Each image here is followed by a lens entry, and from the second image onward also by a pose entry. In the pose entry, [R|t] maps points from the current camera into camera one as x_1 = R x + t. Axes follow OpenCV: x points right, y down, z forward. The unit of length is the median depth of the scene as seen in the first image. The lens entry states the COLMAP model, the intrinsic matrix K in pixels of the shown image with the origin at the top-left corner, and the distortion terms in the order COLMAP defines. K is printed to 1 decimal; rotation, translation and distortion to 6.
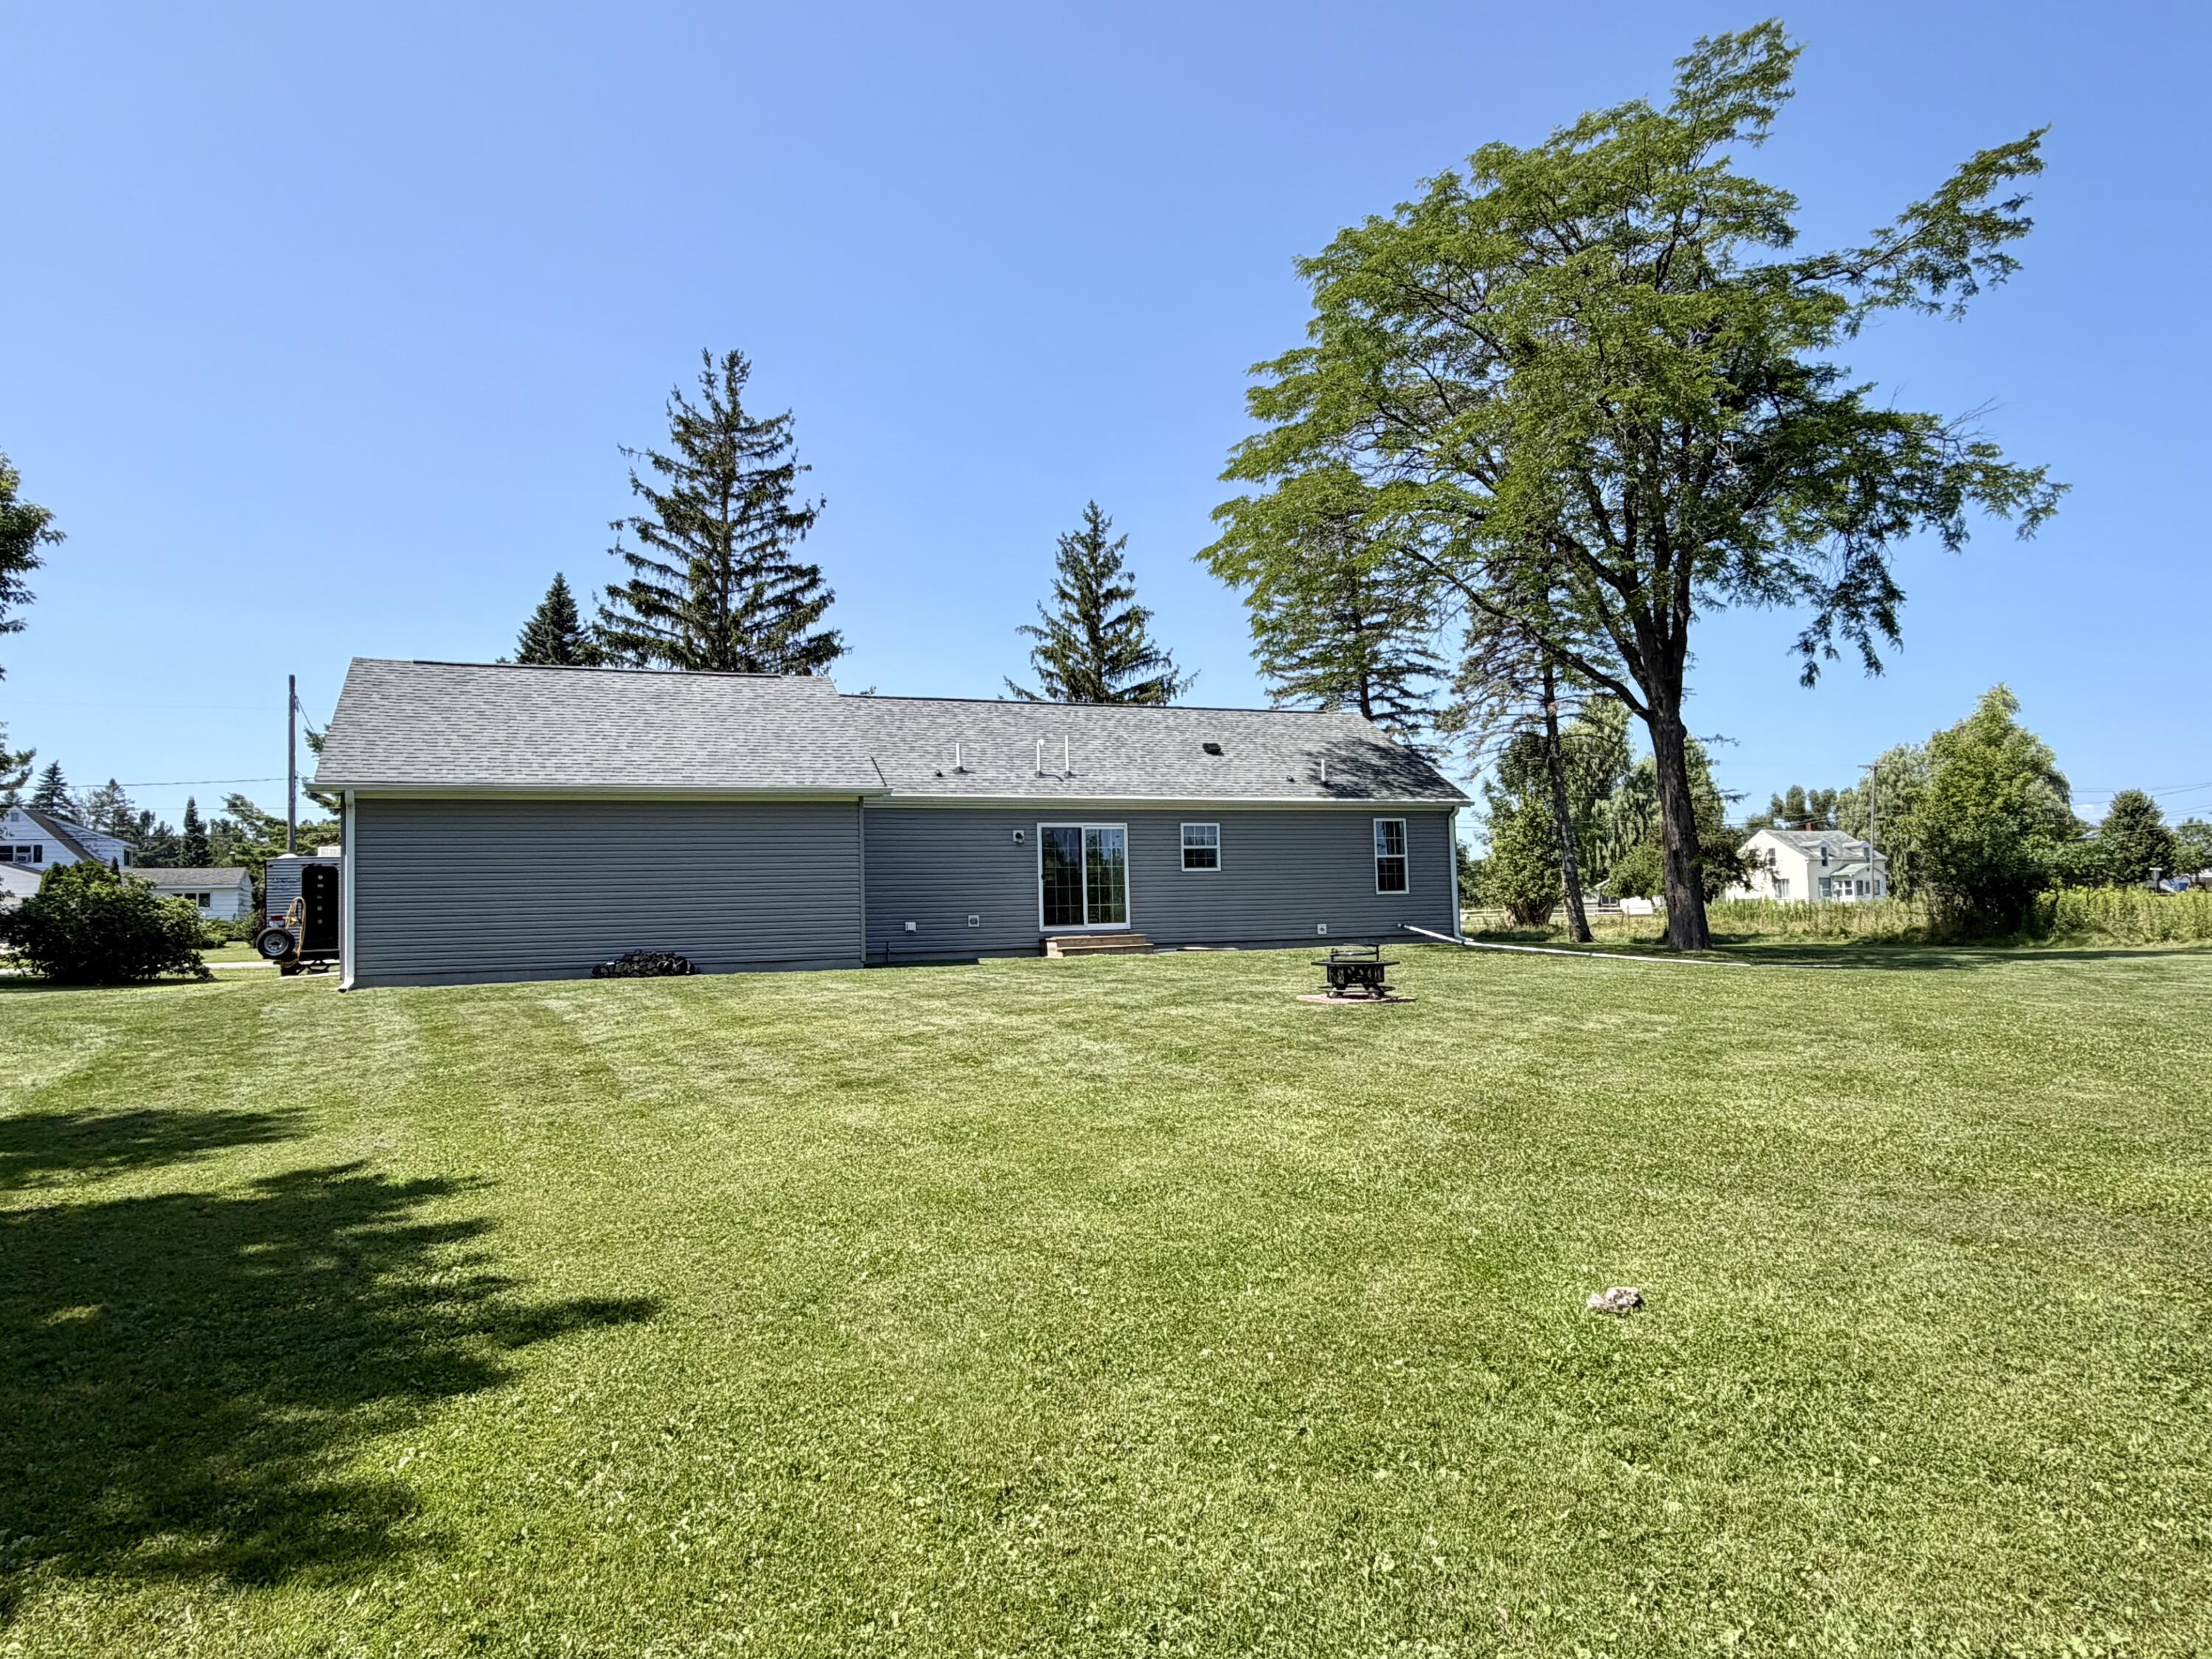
lens RADIAL K [[1359.2, 0, 1081.7], [0, 1359.2, 828.9], [0, 0, 1]] dist [0.000154, 0.007115]
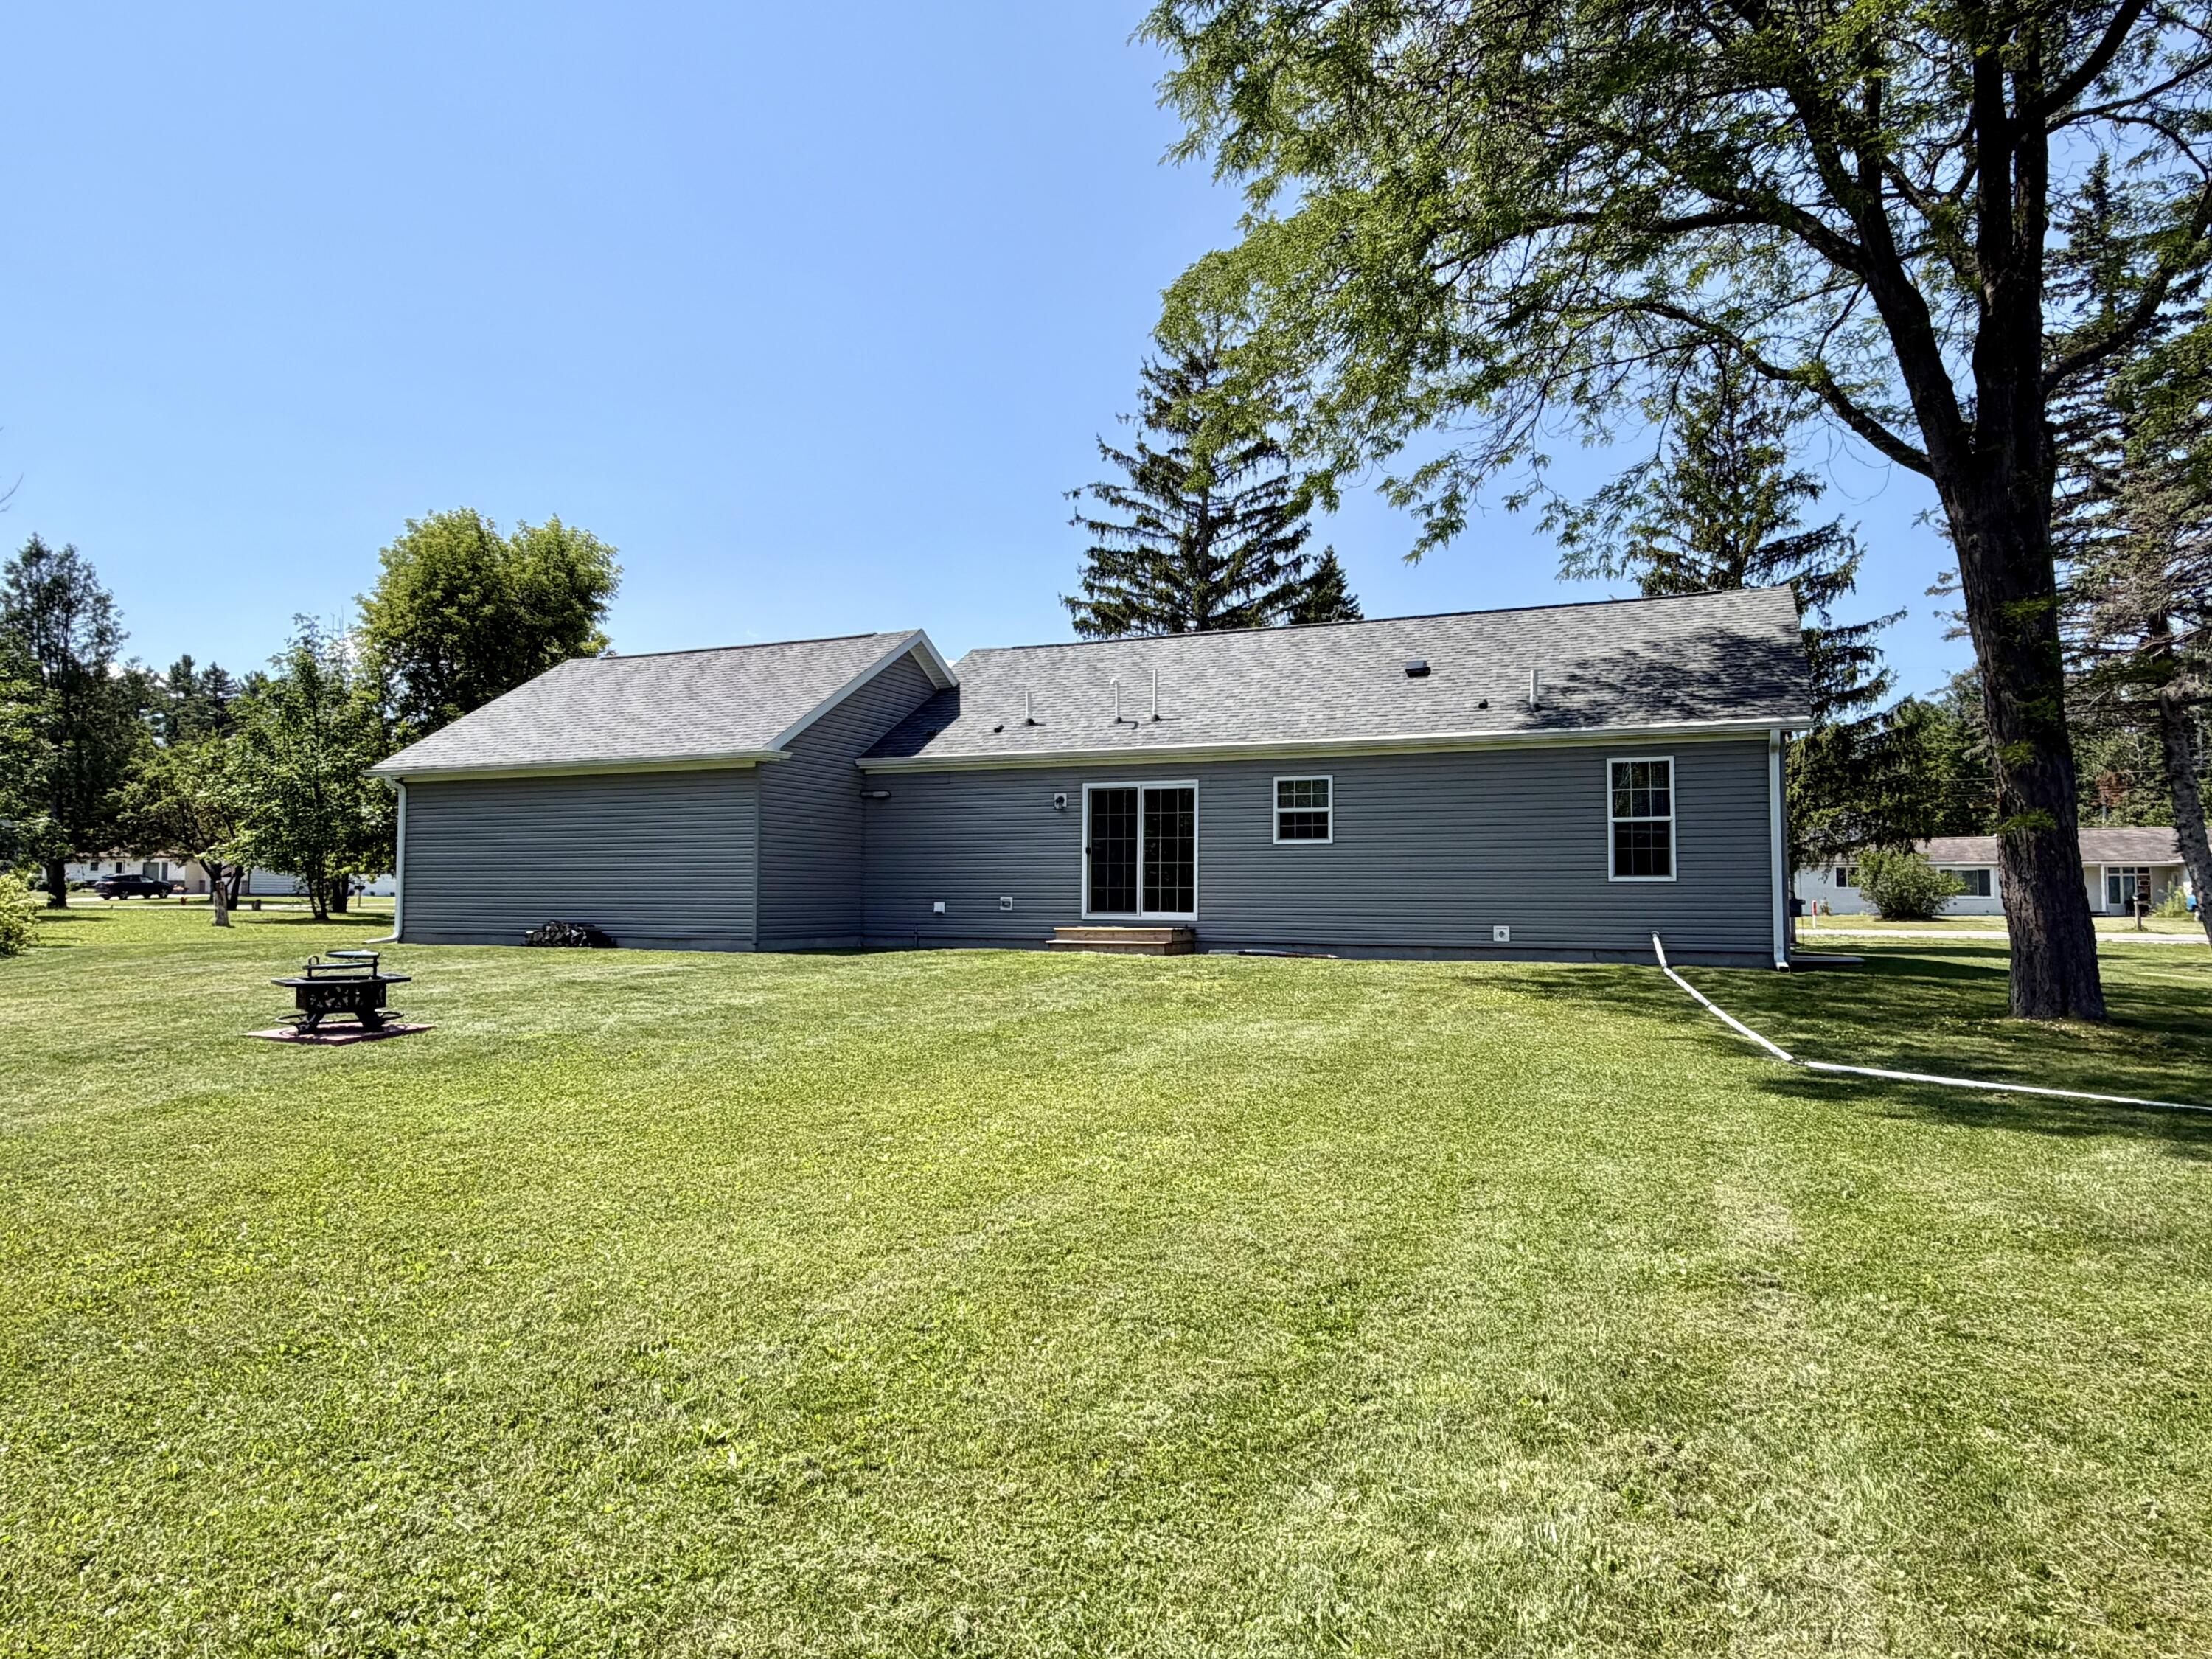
lens RADIAL K [[1359.2, 0, 1098.4], [0, 1359.2, 823.3], [0, 0, 1]] dist [0.000154, 0.007115]
pose [[0.707482, -0.009155, -0.706672, 0.524922], [0.021035, 0.999746, 0.008108, 0.012790], [0.706418, -0.020601, 0.707495, 0.431020]]
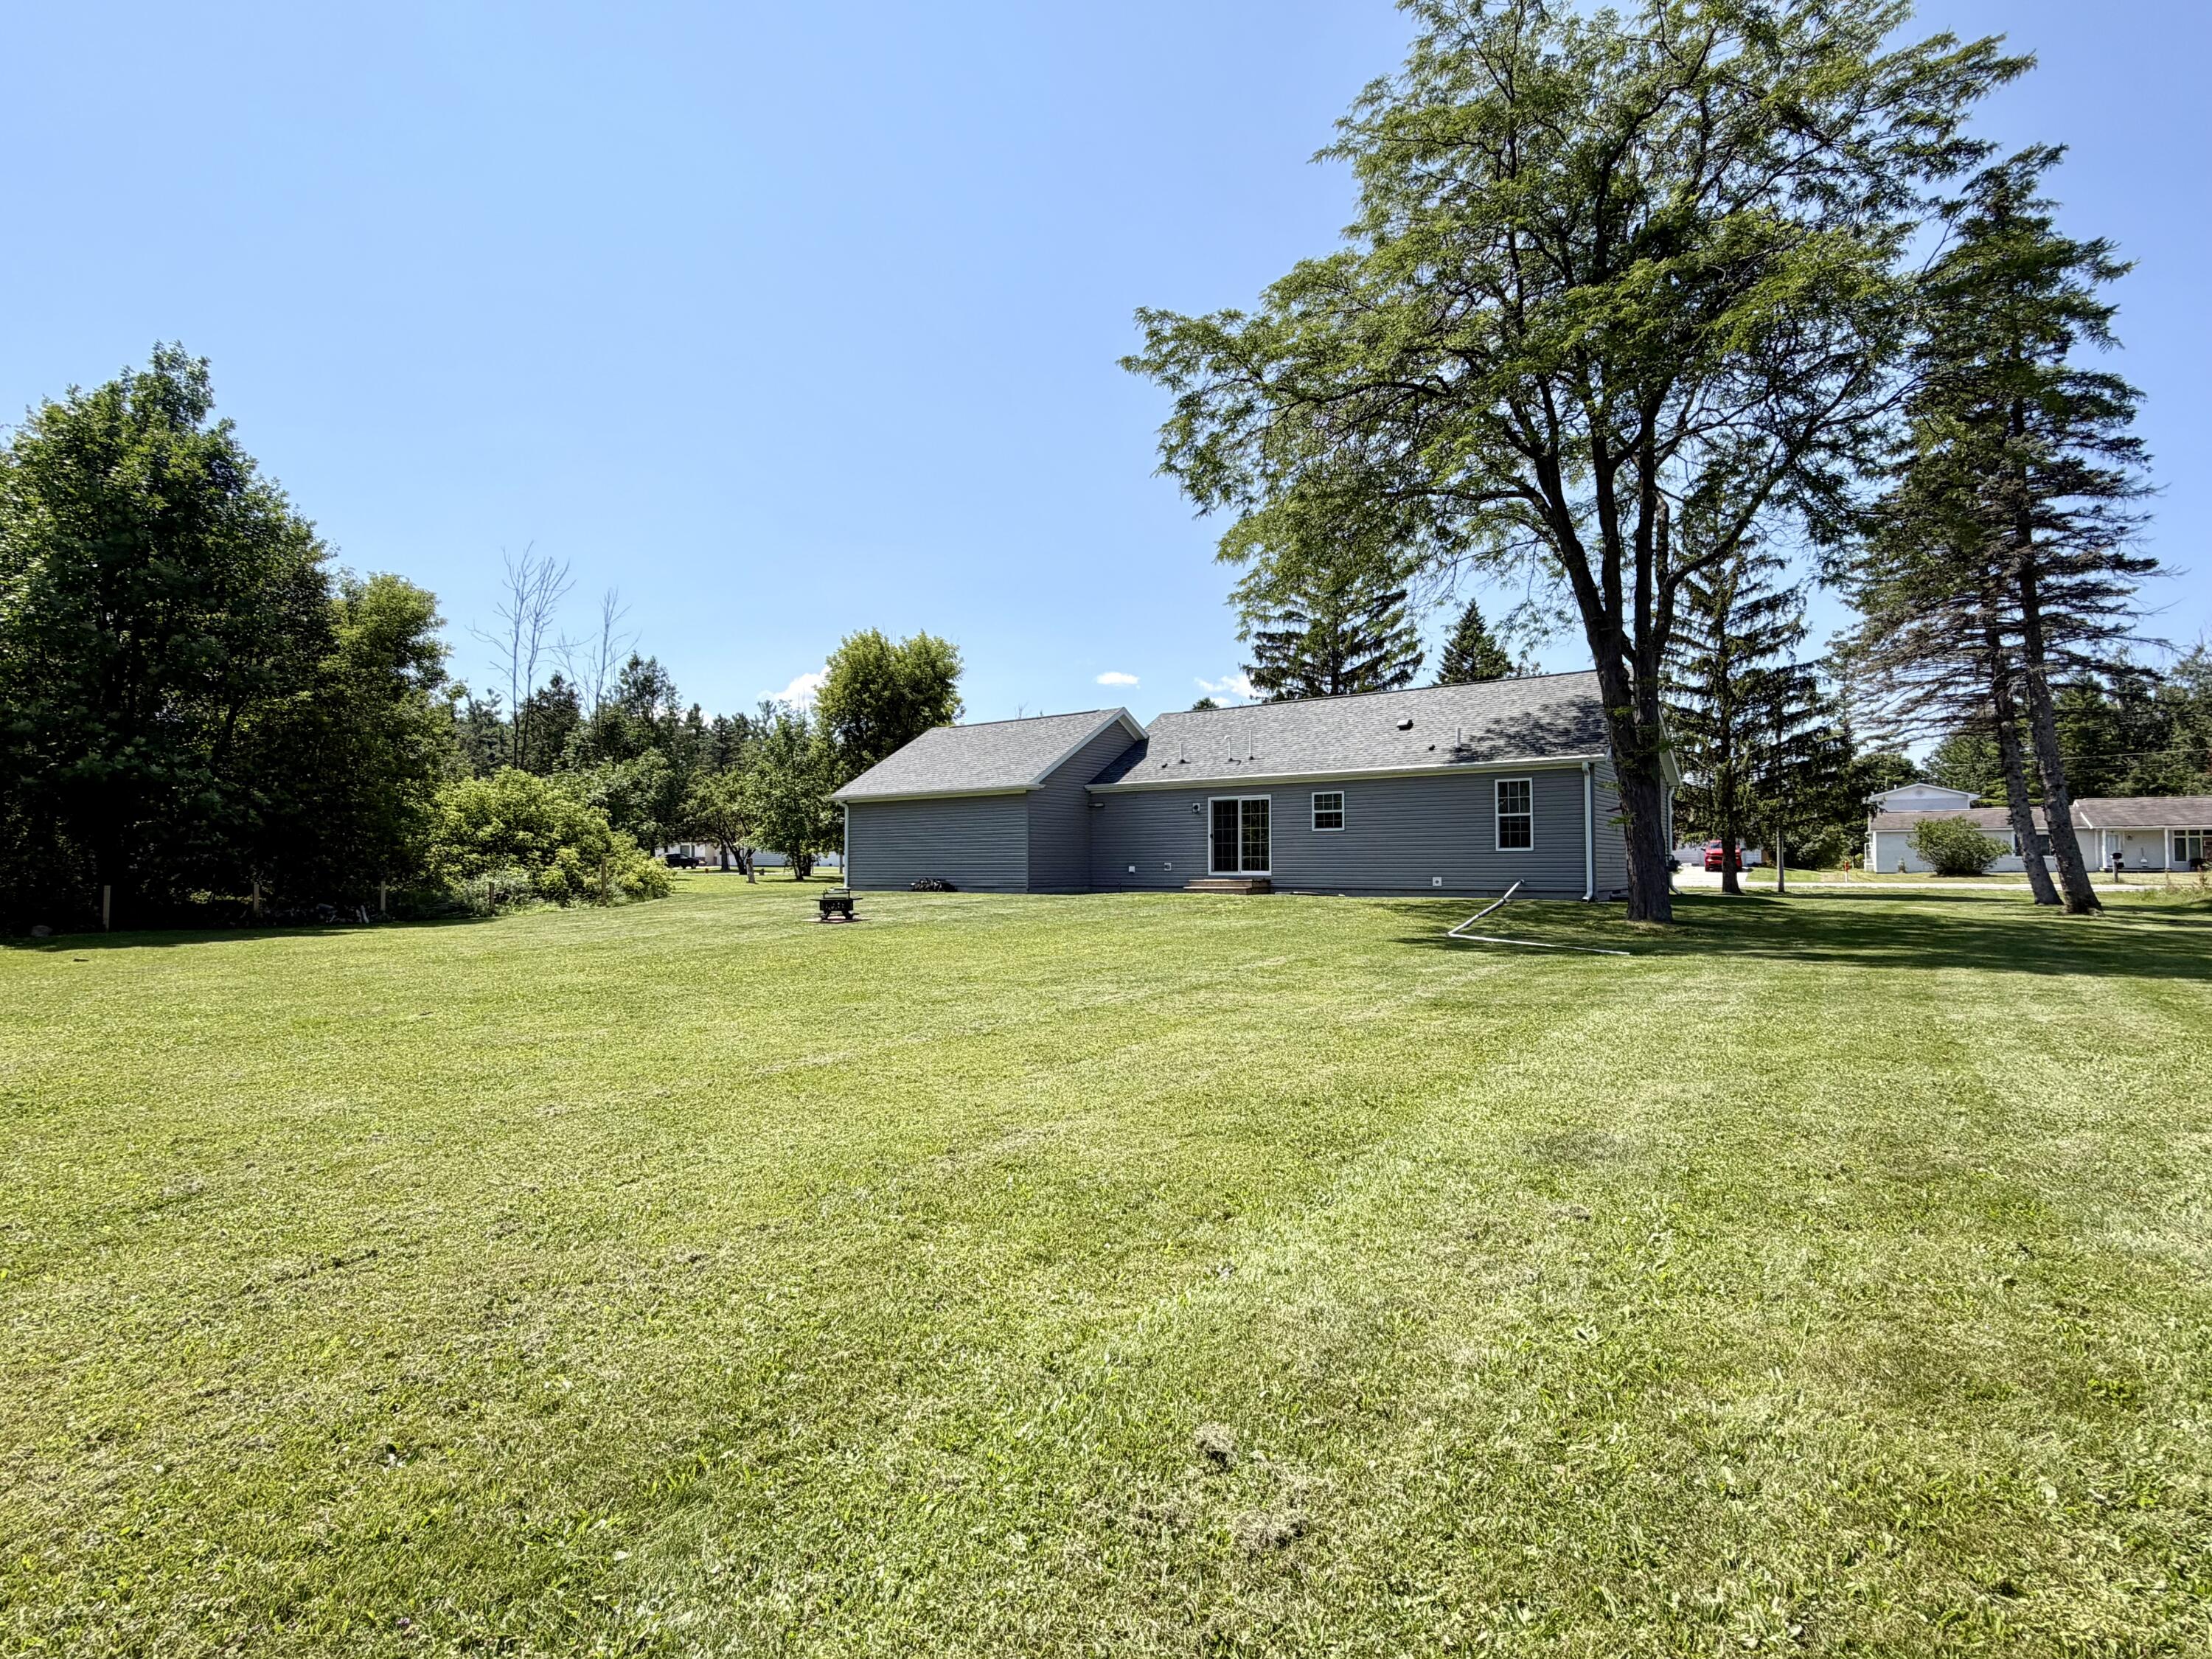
lens RADIAL K [[1082.3, 0, 1112.4], [0, 1082.3, 829.1], [0, 0, 1]] dist [0.000764, -0.001111]
pose [[0.536898, -0.003265, -0.843641, 0.827152], [0.042044, 0.998853, 0.022892, -0.001202], [0.842599, -0.047760, 0.536420, 0.315563]]
